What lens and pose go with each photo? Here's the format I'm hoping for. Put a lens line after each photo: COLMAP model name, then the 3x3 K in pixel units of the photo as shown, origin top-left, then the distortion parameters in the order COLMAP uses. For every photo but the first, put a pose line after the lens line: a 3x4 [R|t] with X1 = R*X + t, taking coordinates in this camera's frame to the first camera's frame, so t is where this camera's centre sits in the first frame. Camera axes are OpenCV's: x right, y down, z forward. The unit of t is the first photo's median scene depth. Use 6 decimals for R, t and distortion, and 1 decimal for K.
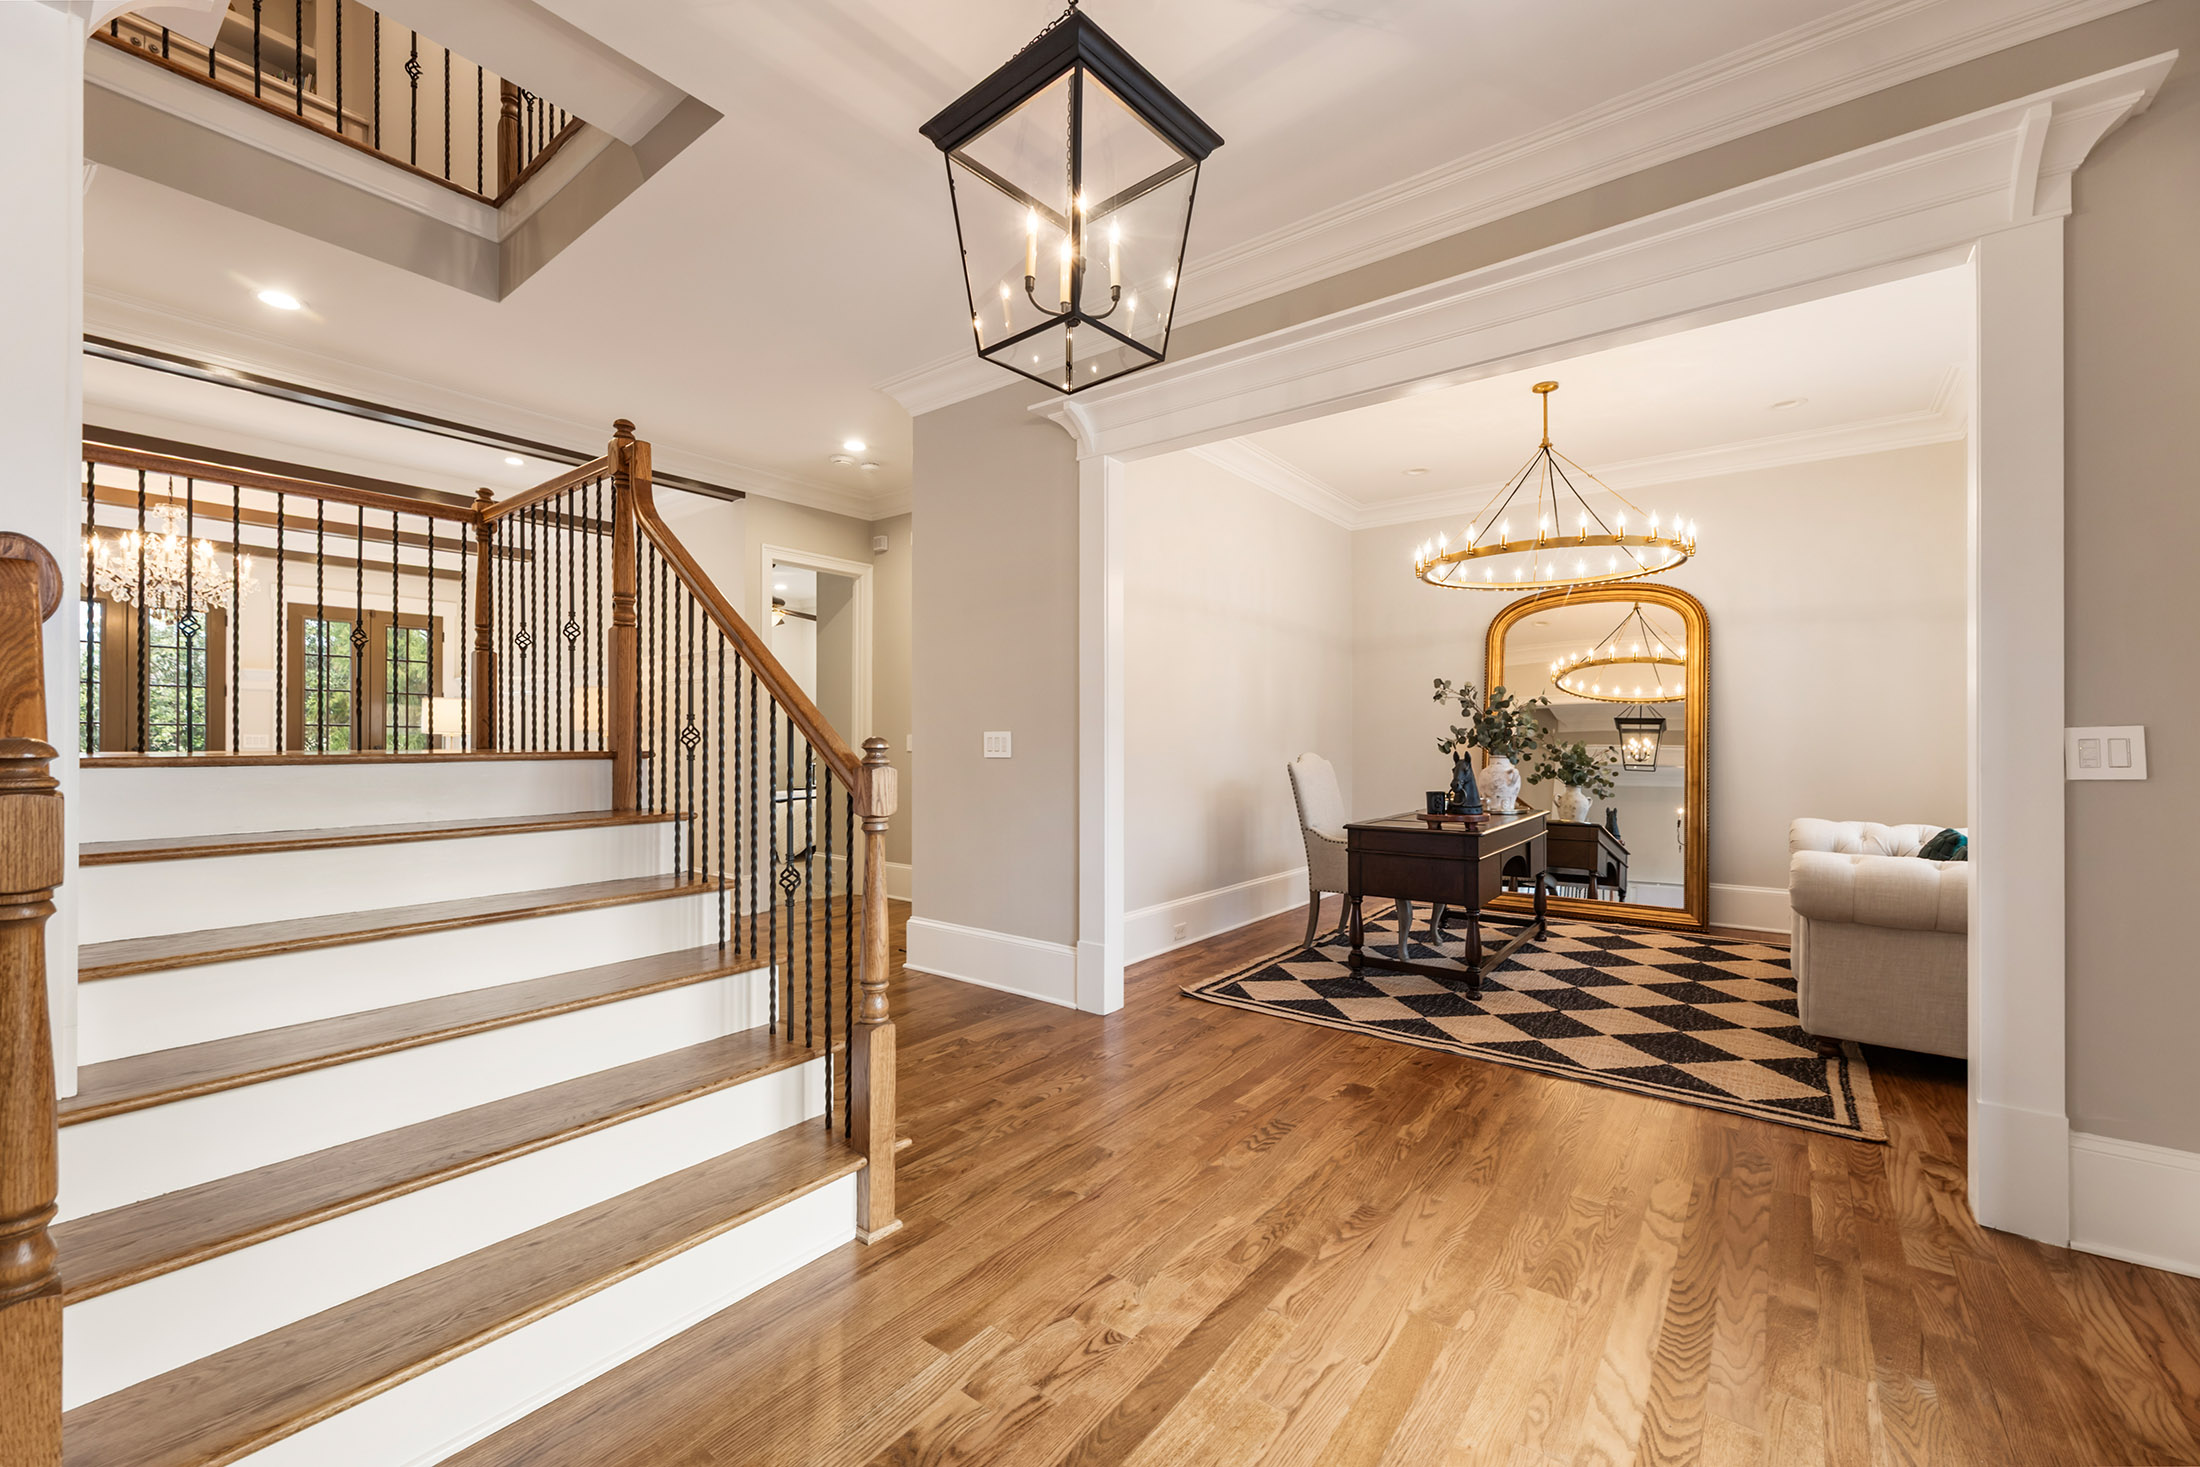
lens RADIAL K [[899.0, 0, 1096.4], [0, 899.0, 737.4], [0, 0, 1]] dist [0.000734, 0.000424]
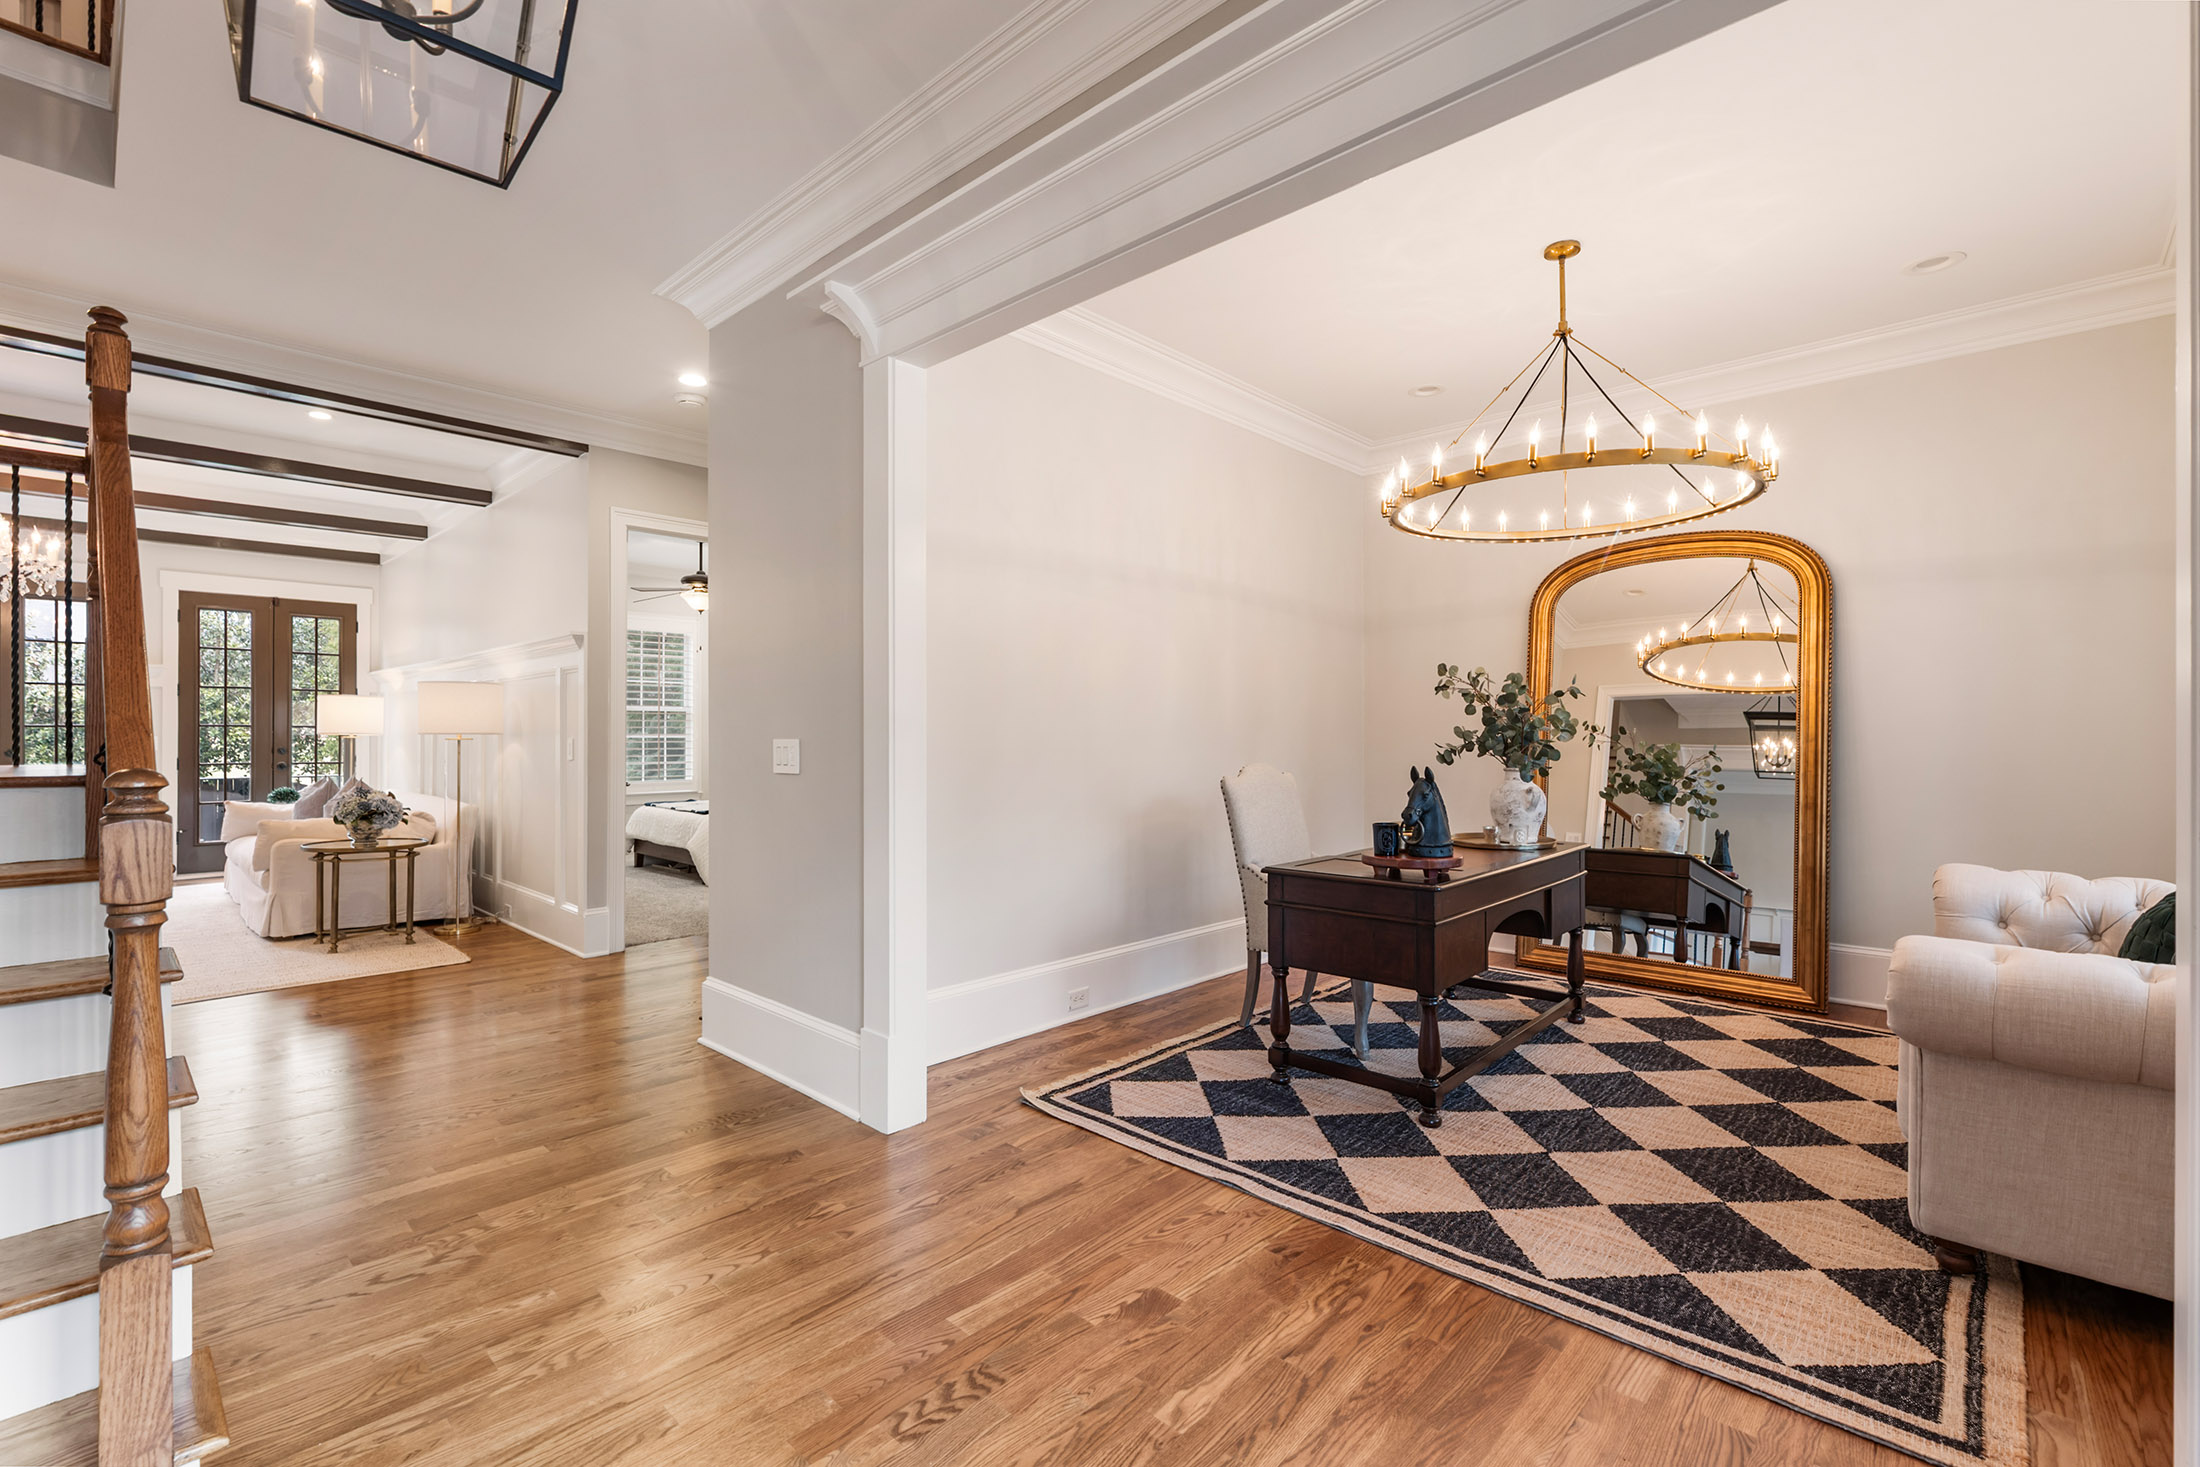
lens RADIAL K [[975.7, 0, 1100.0], [0, 975.7, 733.5], [0, 0, 1]] dist [-0.001748, -0.000031]
pose [[0.995263, -0.001160, -0.097208, 0.238317], [0.001351, 0.999997, 0.001901, -0.012322], [0.097205, -0.002023, 0.995262, 0.225770]]
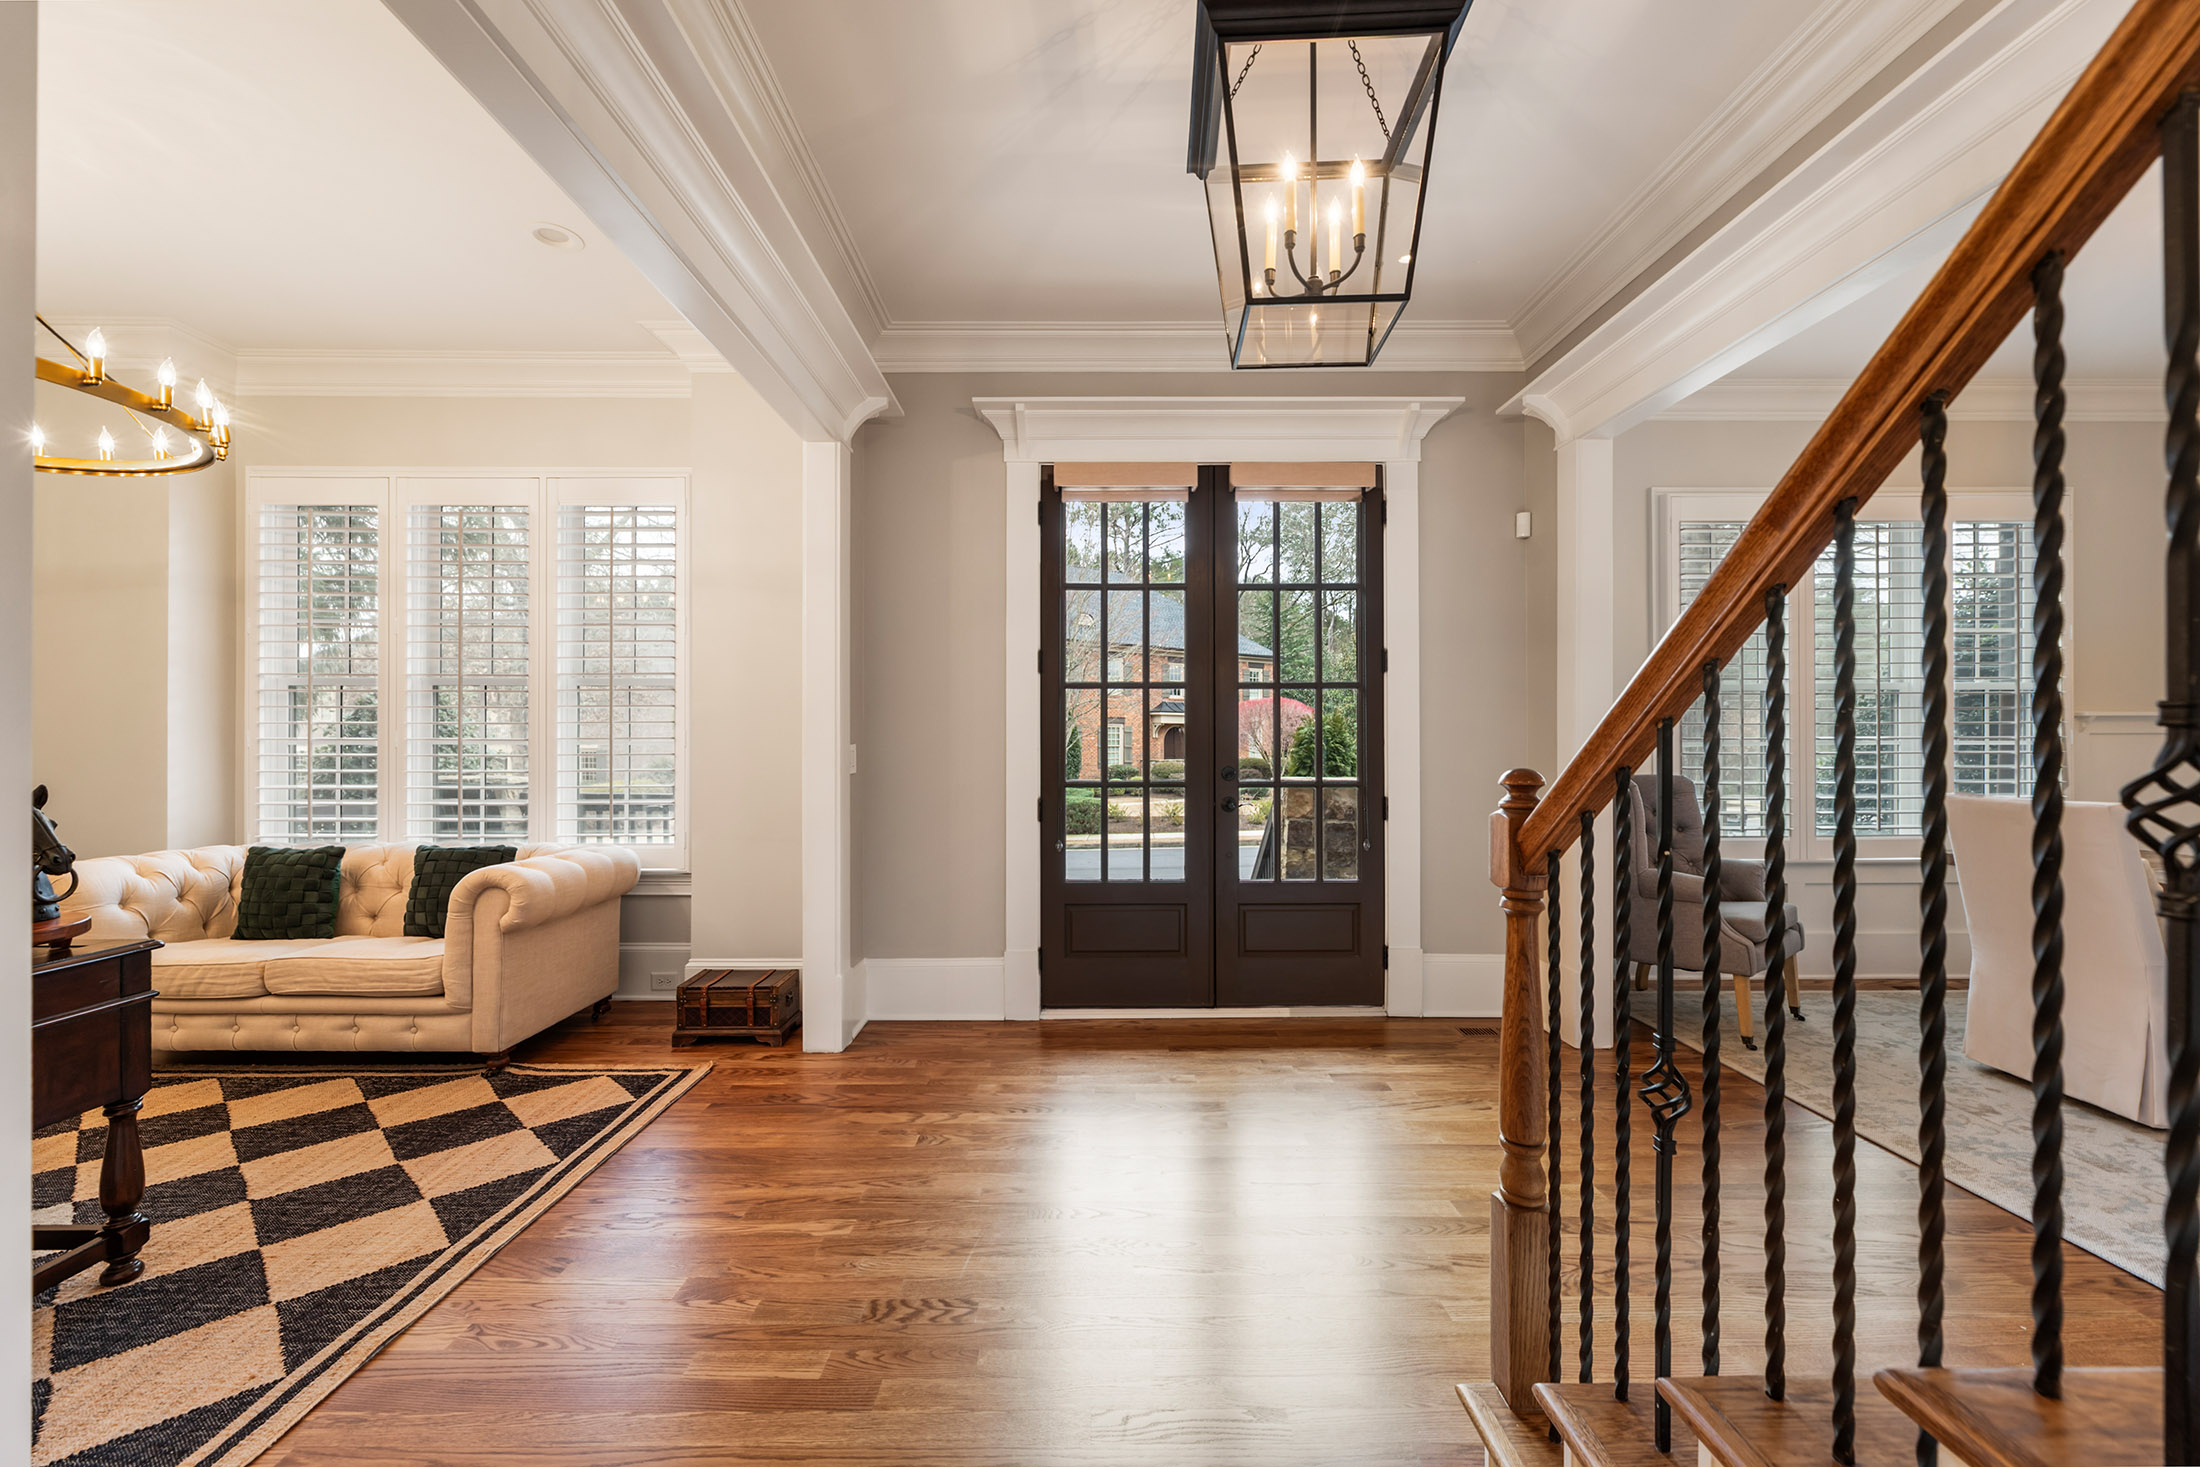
lens RADIAL K [[899.0, 0, 1096.4], [0, 899.0, 737.4], [0, 0, 1]] dist [0.000734, 0.000424]
pose [[-0.615394, 0.000574, 0.788219, -0.304973], [-0.002551, 0.999993, -0.002720, -0.009685], [-0.788215, -0.003685, -0.615388, 0.878280]]
